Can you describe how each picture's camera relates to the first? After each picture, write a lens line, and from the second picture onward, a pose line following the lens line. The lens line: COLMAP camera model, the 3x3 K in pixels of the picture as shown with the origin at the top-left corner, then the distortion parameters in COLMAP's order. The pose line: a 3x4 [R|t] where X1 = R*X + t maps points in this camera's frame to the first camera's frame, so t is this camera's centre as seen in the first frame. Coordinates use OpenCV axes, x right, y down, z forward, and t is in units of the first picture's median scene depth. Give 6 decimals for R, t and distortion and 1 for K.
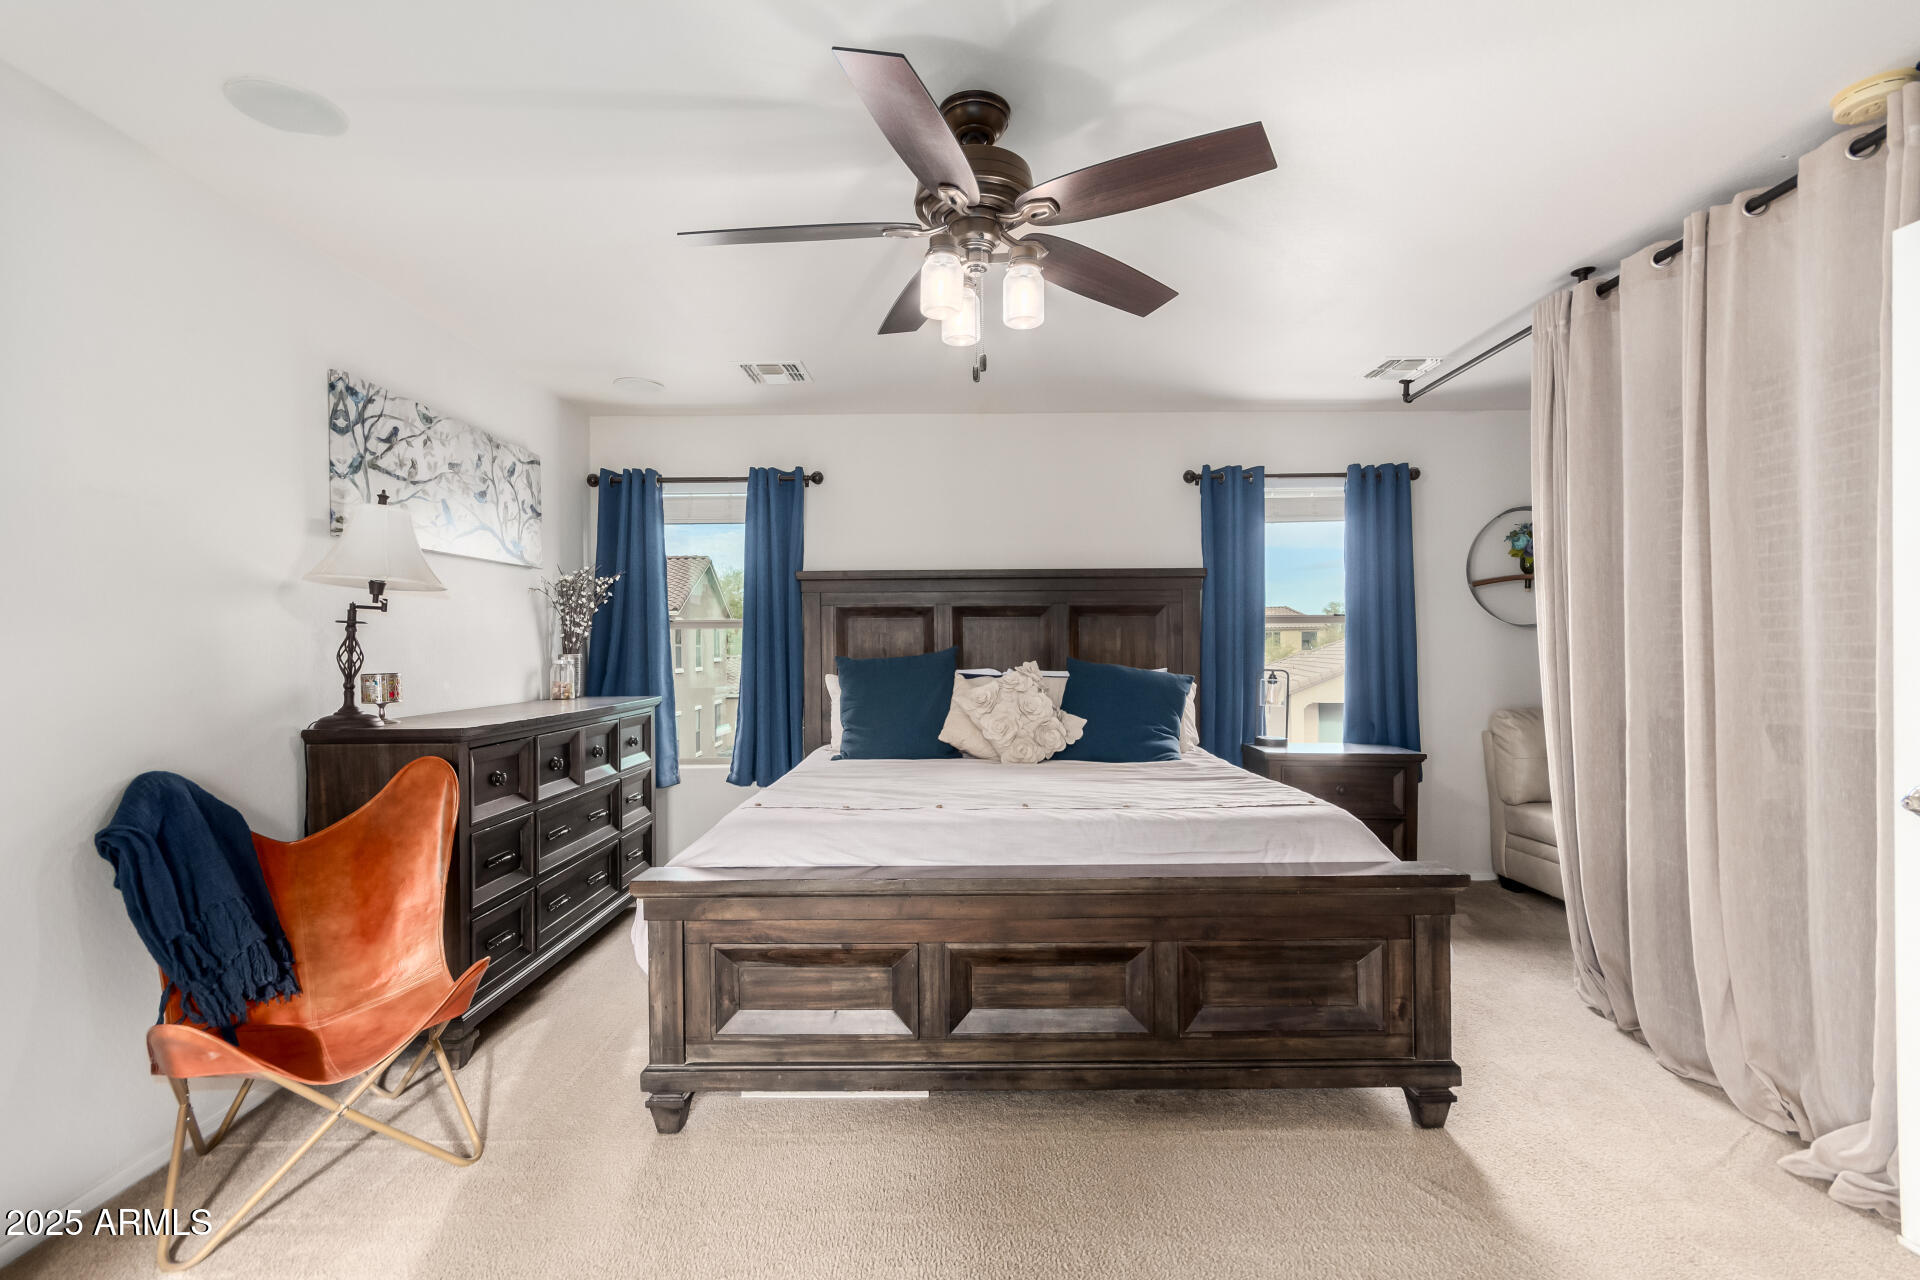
lens RADIAL K [[879.8, 0, 968.3], [0, 879.8, 654.0], [0, 0, 1]] dist [0.004405, 0.001141]
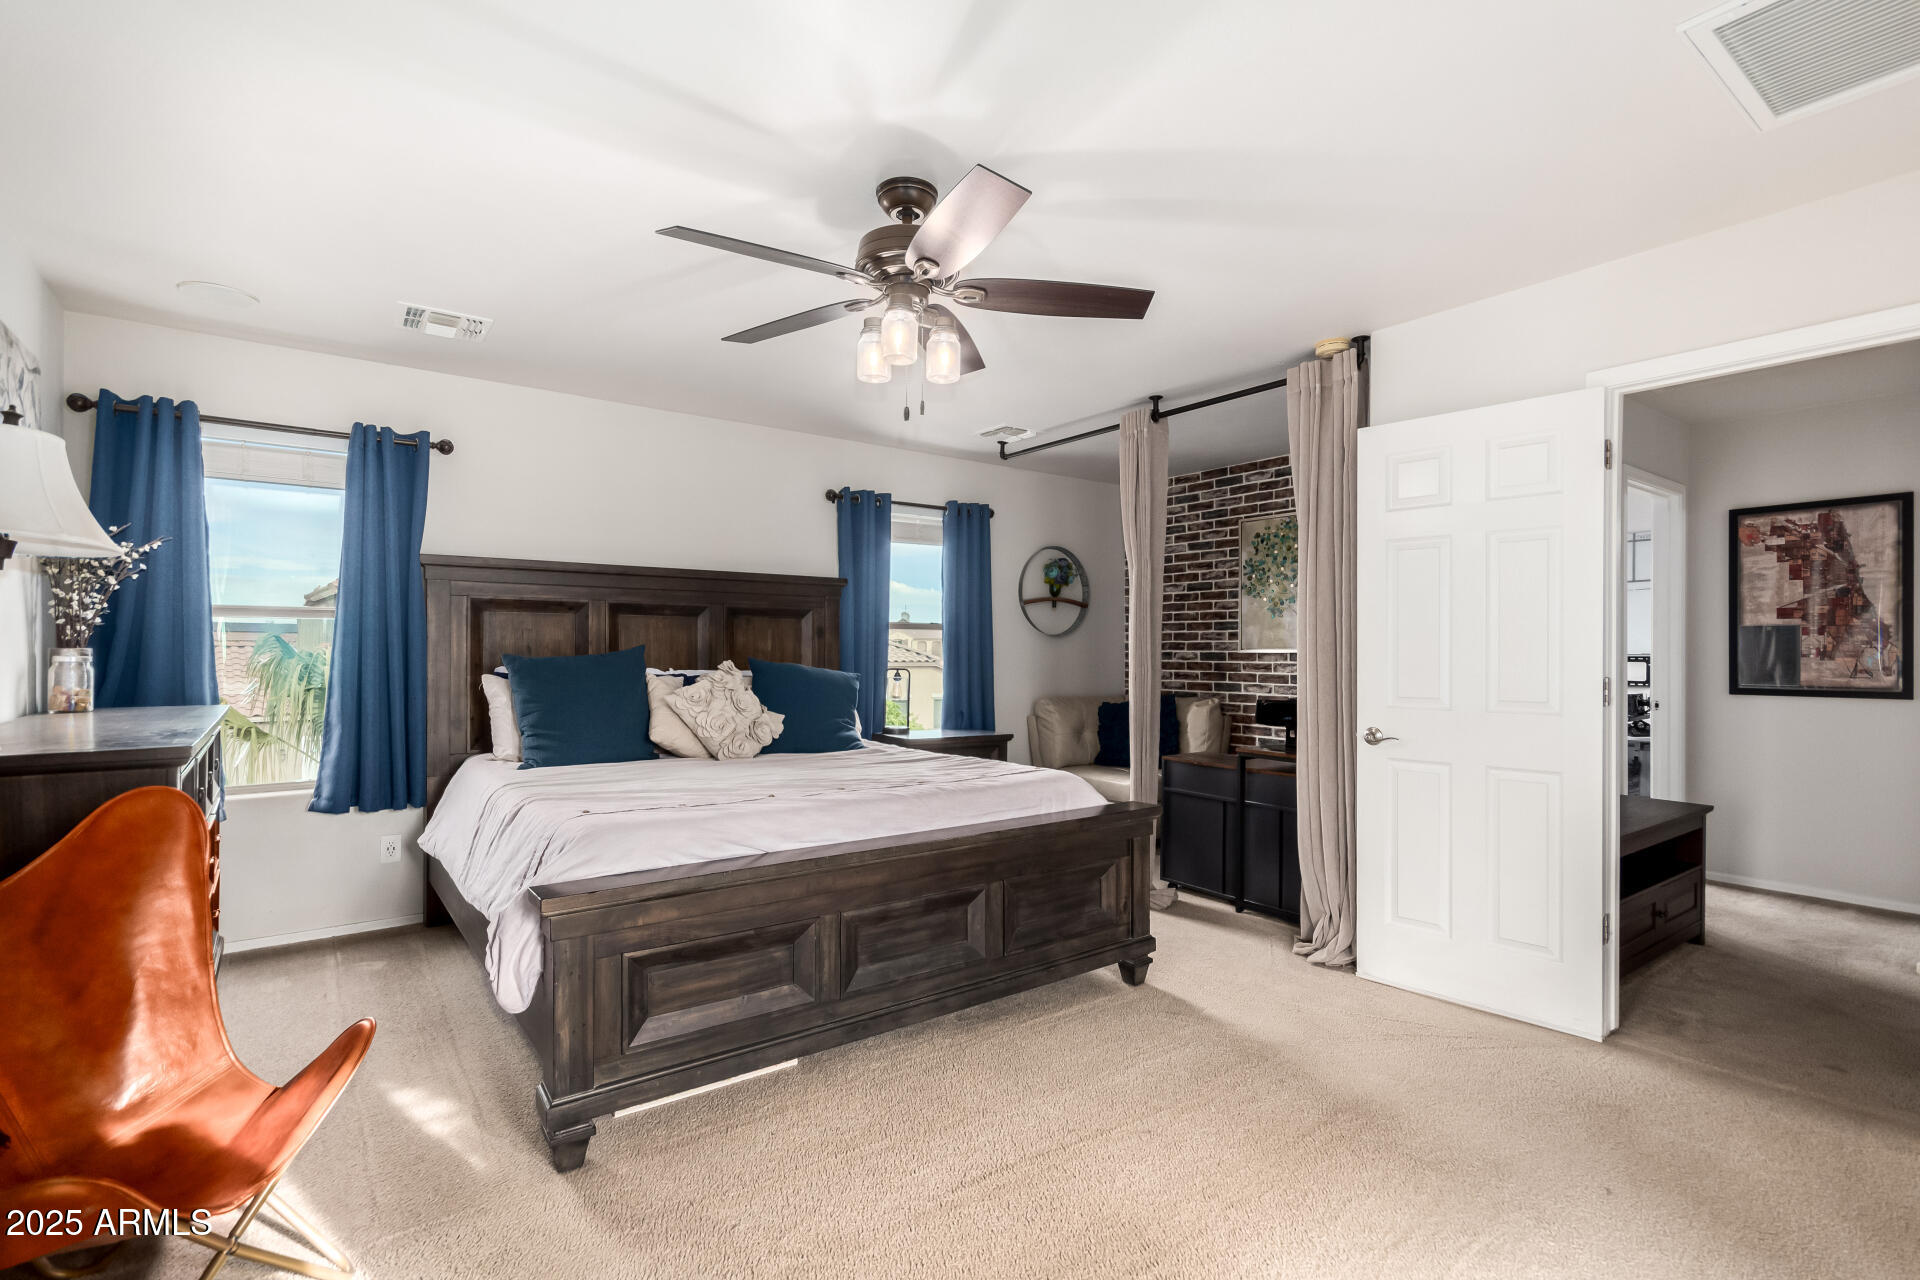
lens RADIAL K [[884.1, 0, 966.3], [0, 884.1, 645.8], [0, 0, 1]] dist [0.001838, 0.001387]
pose [[0.802794, 0.013624, 0.596101, -0.389501], [-0.007283, 0.999888, -0.013044, 0.003287], [-0.596212, 0.006131, 0.802803, 0.004260]]
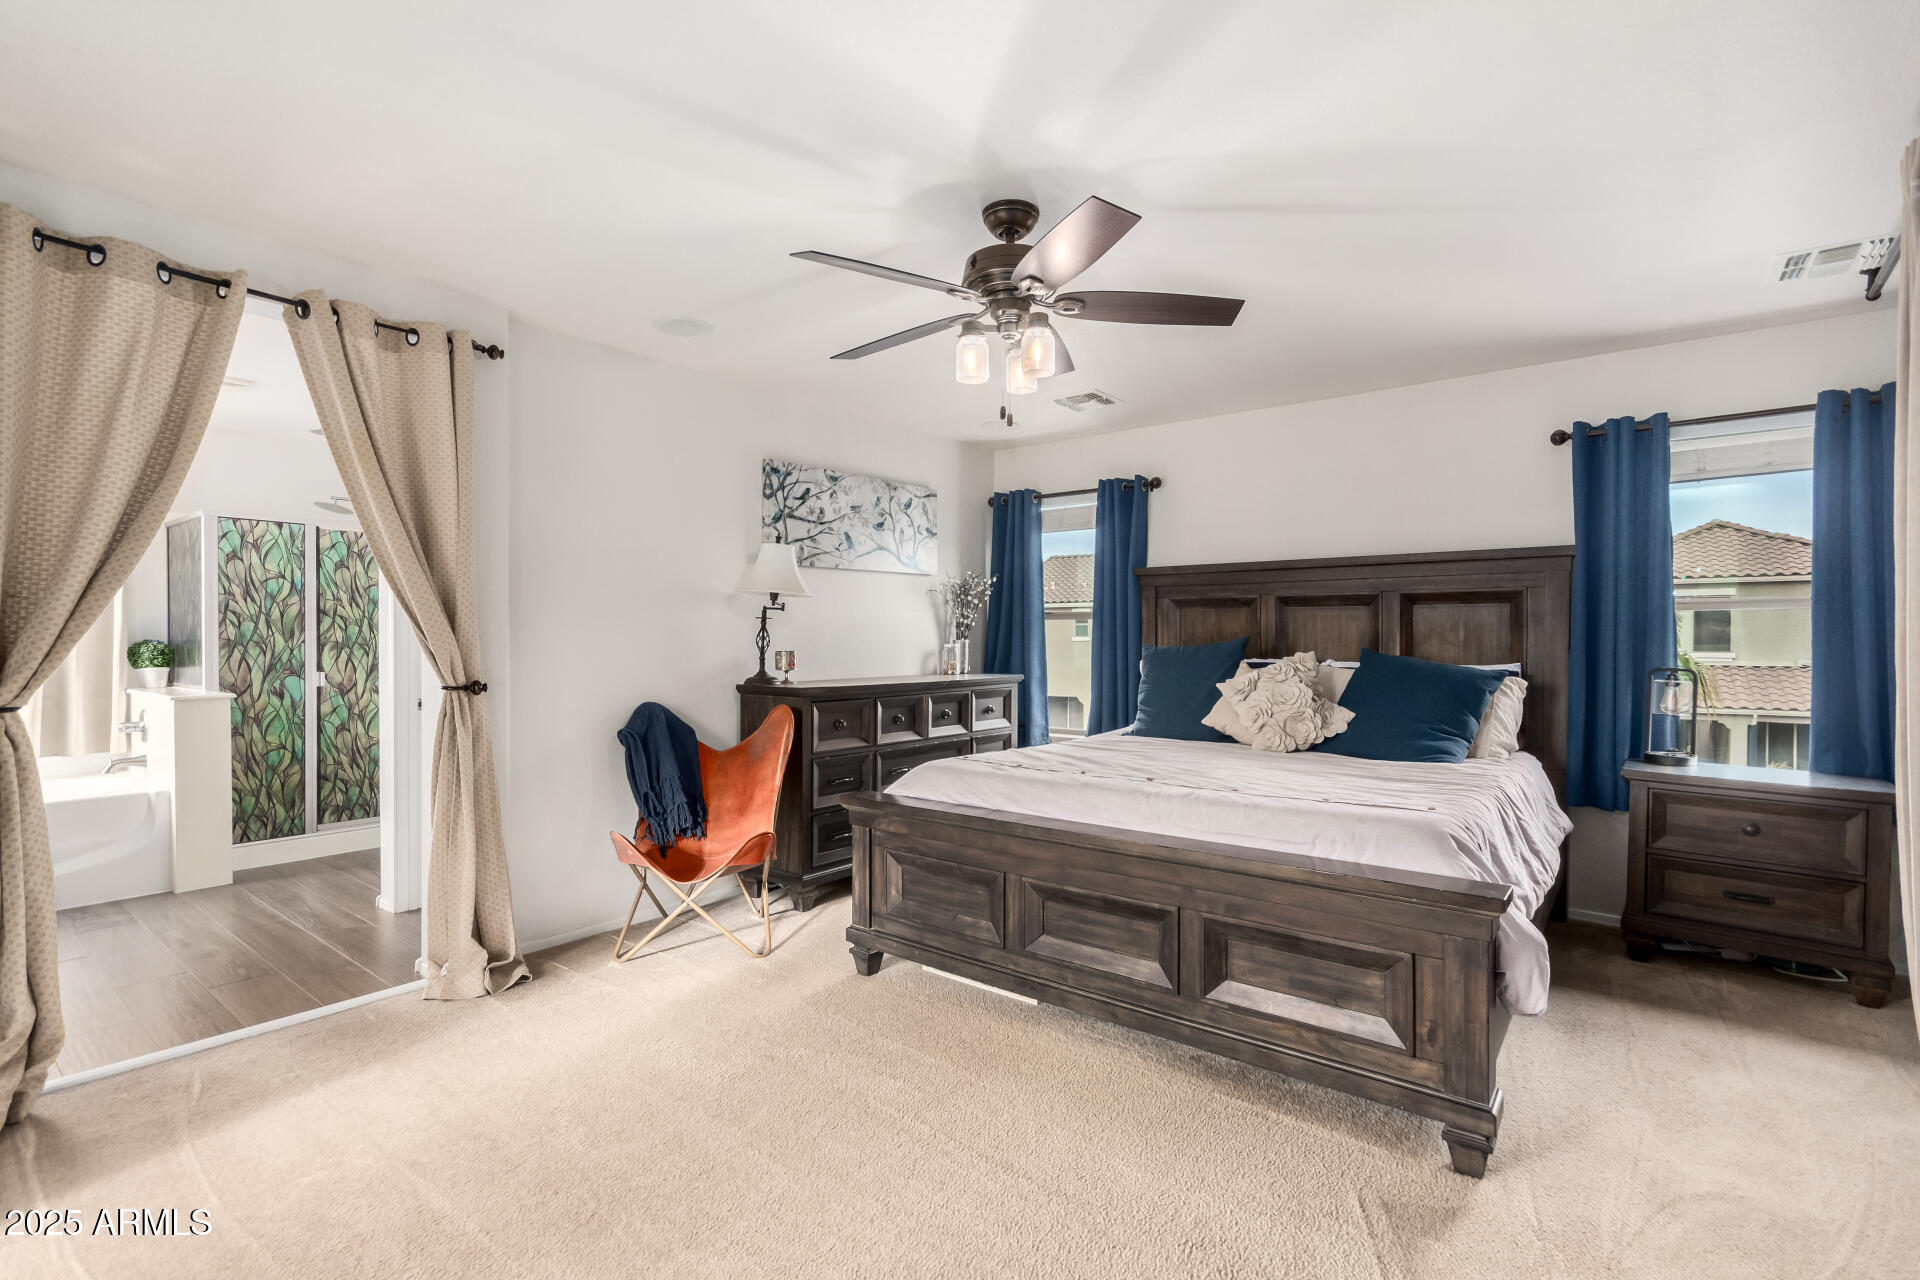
lens RADIAL K [[878.6, 0, 975.3], [0, 878.6, 640.5], [0, 0, 1]] dist [0.003112, 0.000550]
pose [[0.792297, 0.010876, -0.610039, 0.459090], [-0.010971, 0.999933, 0.003579, -0.004659], [0.610037, 0.003857, 0.792364, -0.015317]]
